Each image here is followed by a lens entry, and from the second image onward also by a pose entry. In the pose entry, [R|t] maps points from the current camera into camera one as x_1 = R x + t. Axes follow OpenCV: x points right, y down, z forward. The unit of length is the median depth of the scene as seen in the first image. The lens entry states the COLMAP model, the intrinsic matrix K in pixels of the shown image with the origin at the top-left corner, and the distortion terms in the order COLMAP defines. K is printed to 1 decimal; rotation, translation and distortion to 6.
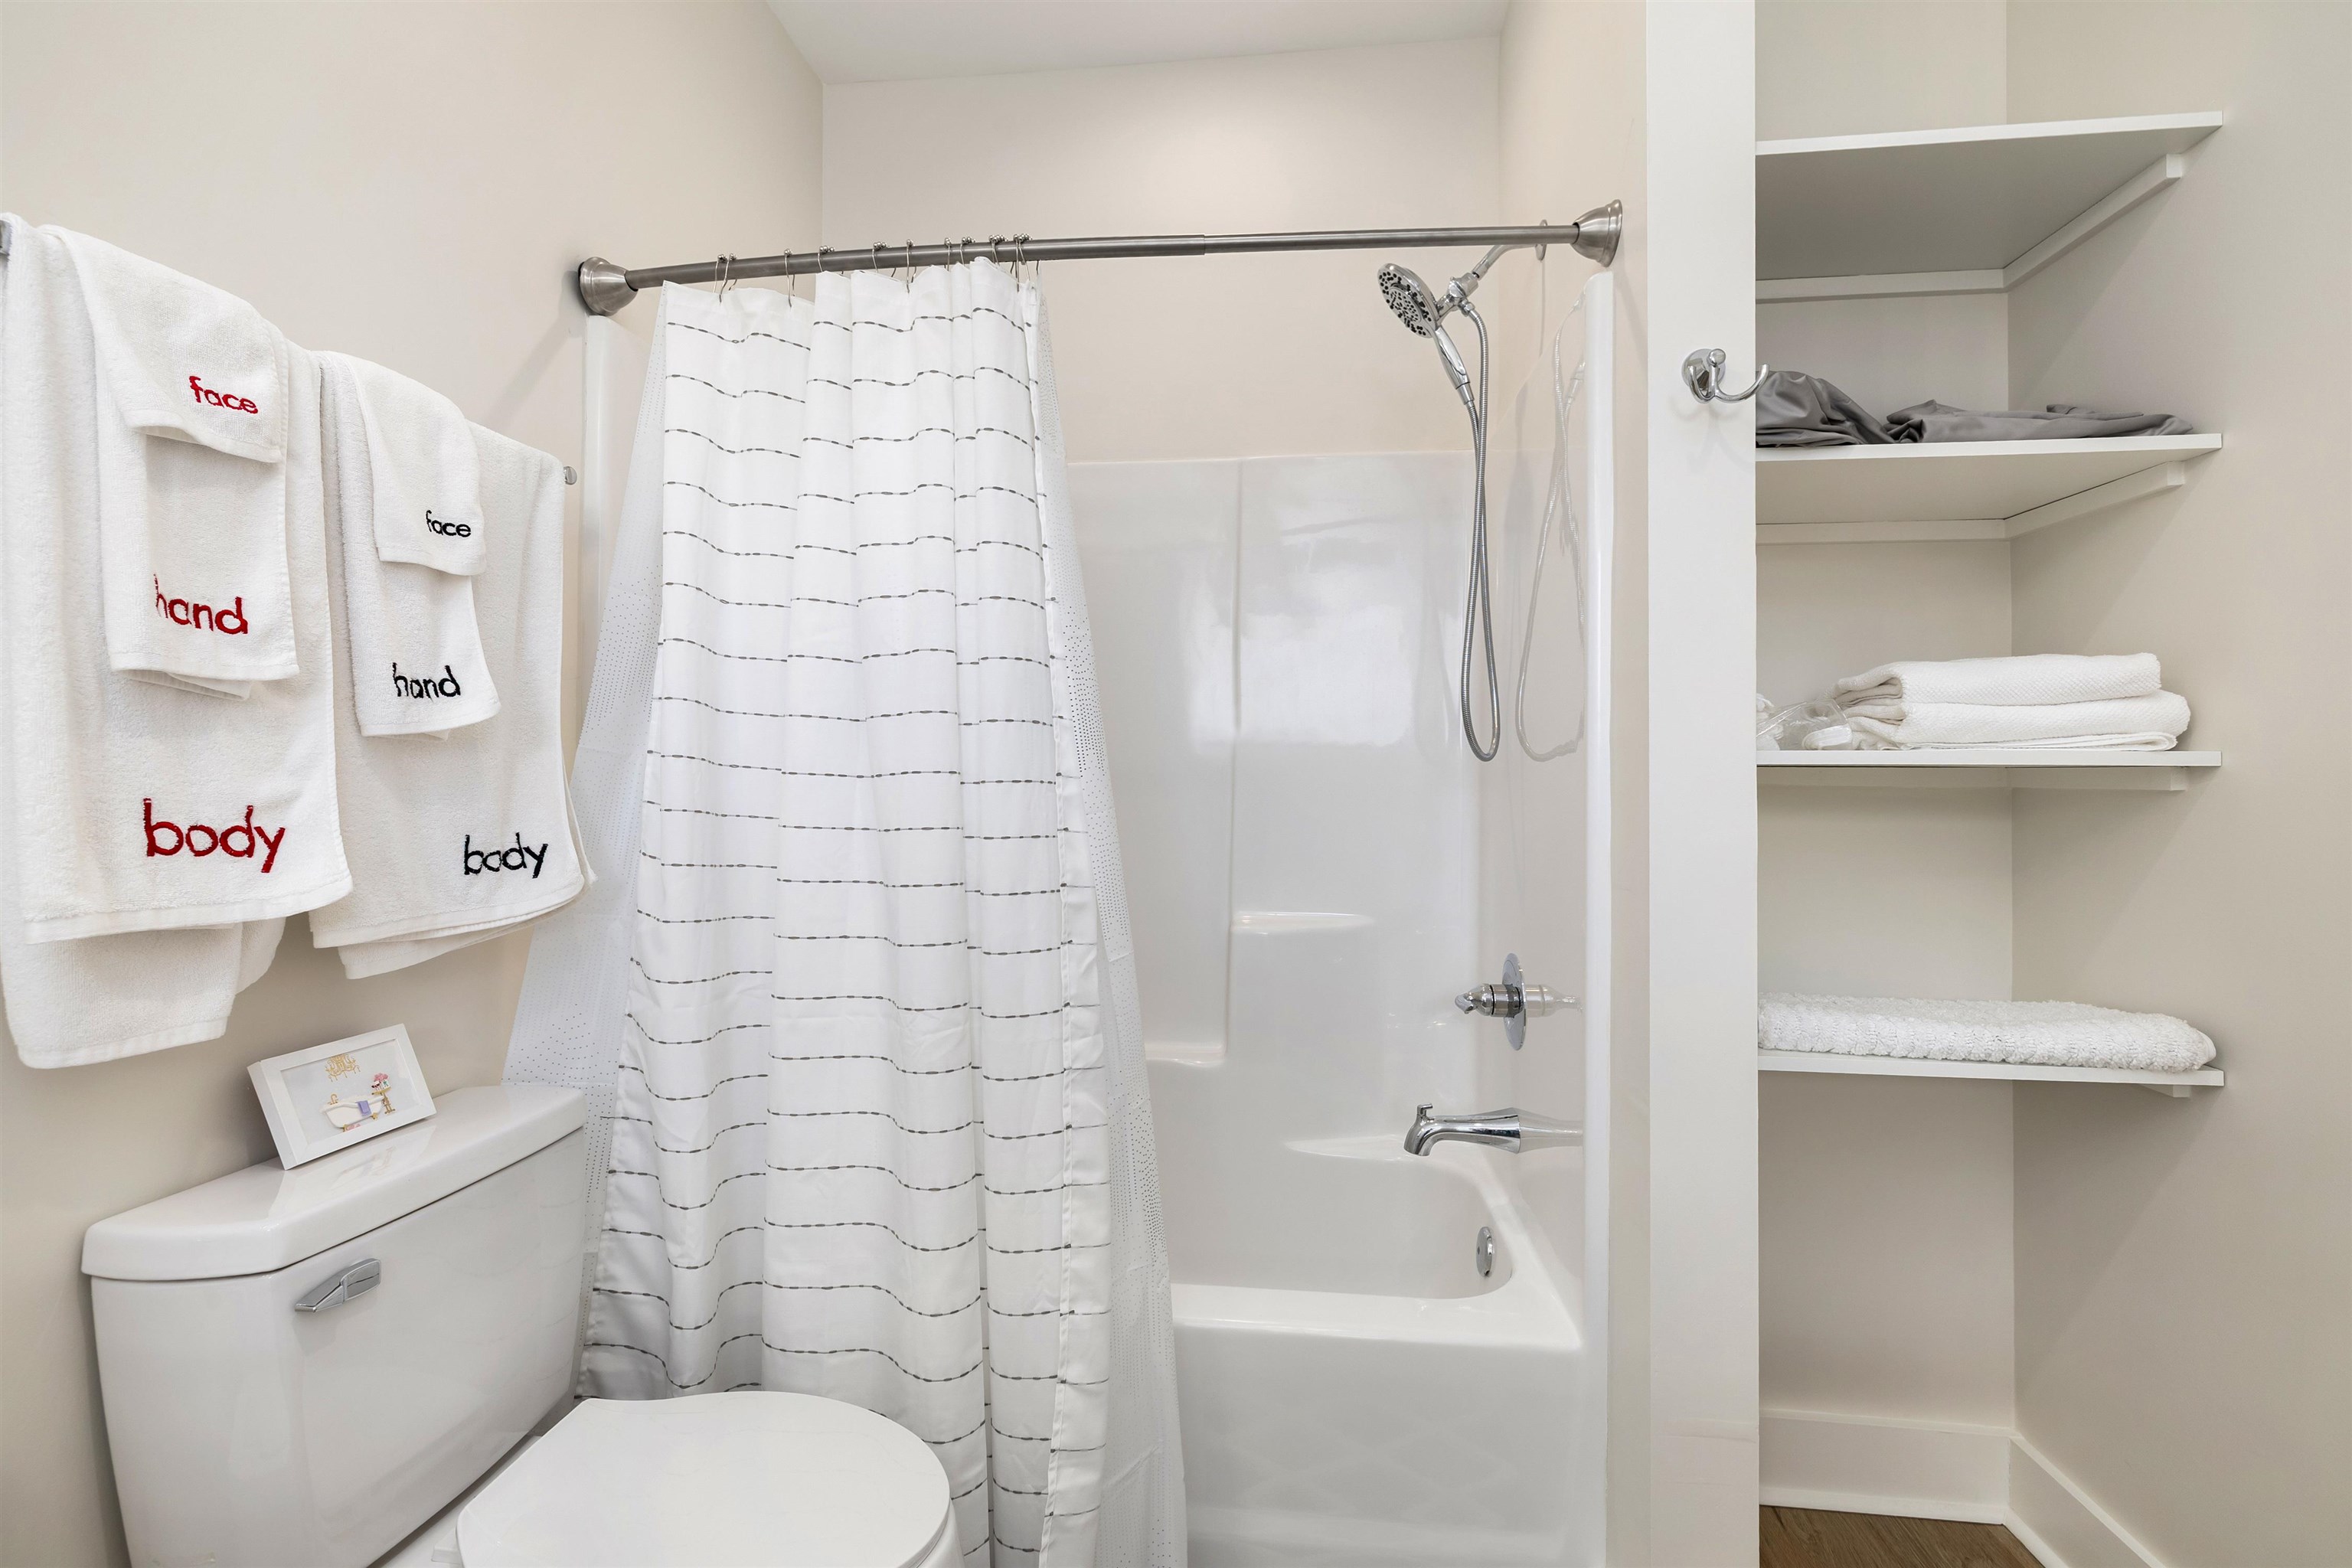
lens RADIAL K [[1014.2, 0, 1173.1], [0, 1014.2, 768.6], [0, 0, 1]] dist [0.000248, -0.000413]
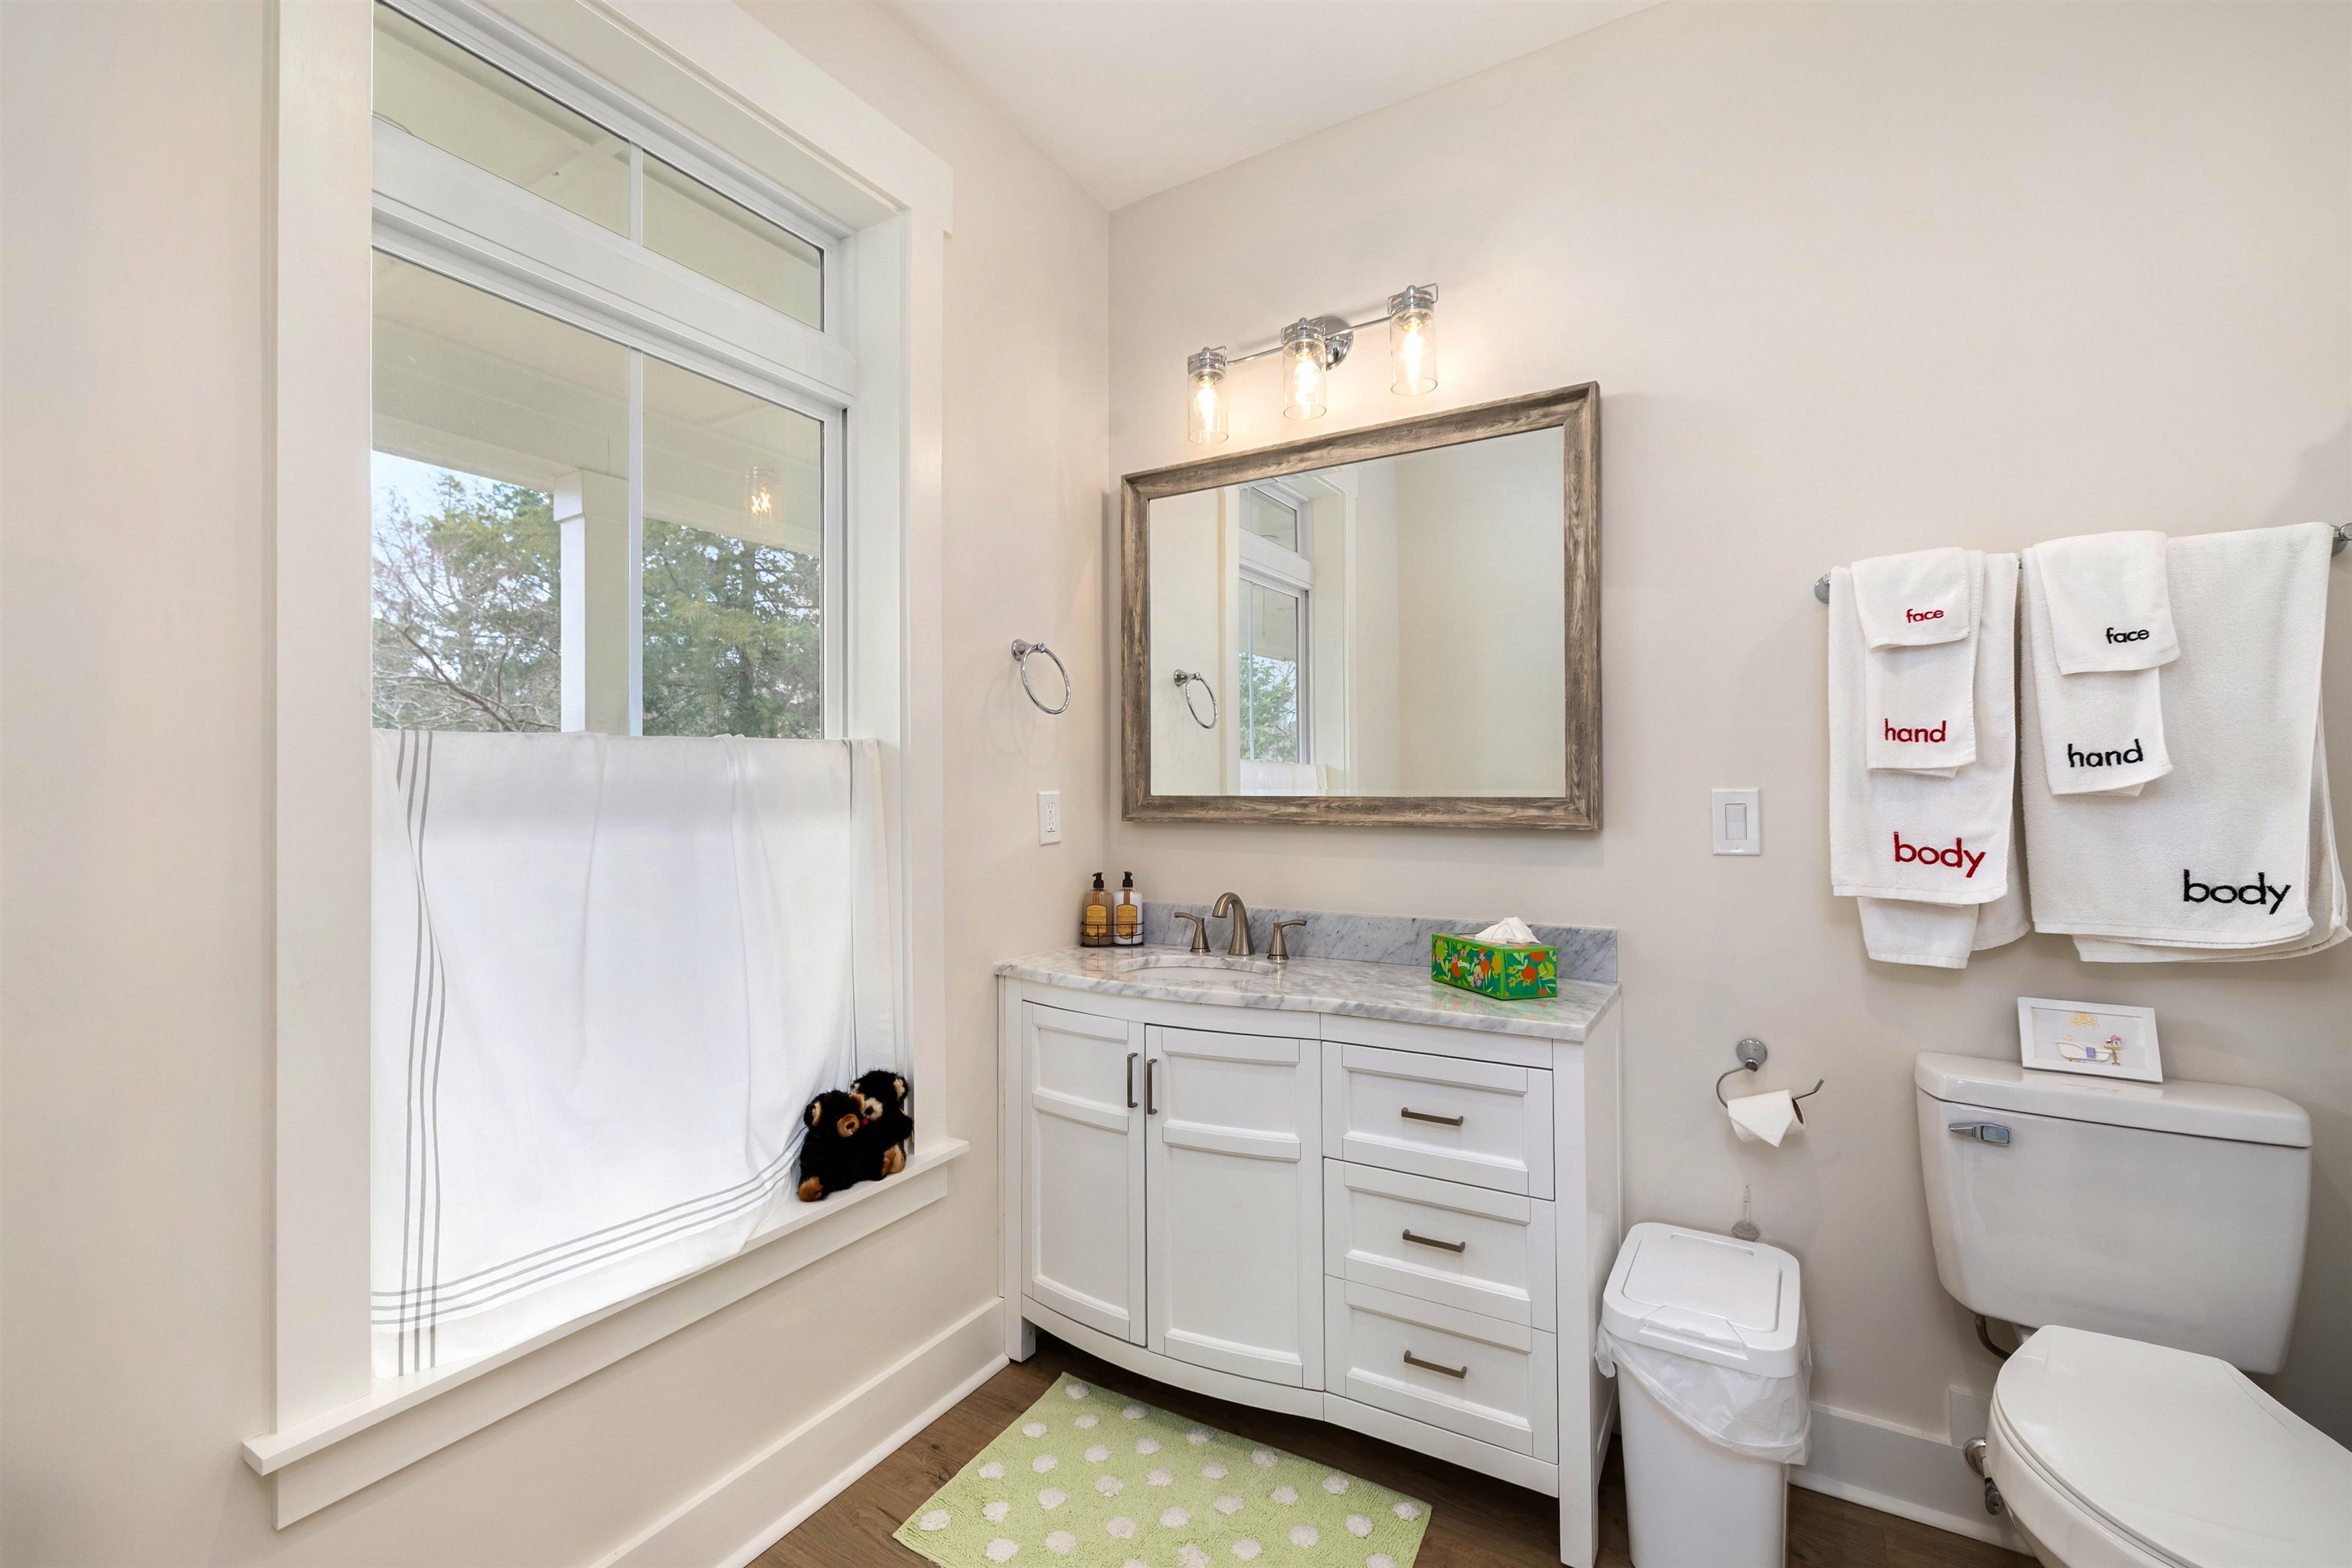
lens RADIAL K [[1014.2, 0, 1177.6], [0, 1014.2, 777.9], [0, 0, 1]] dist [0.000248, -0.000413]
pose [[-0.417626, 0.002070, -0.908617, 1.232439], [0.018398, 0.999812, -0.006178, -0.080647], [0.908433, -0.019296, -0.417585, 0.509020]]
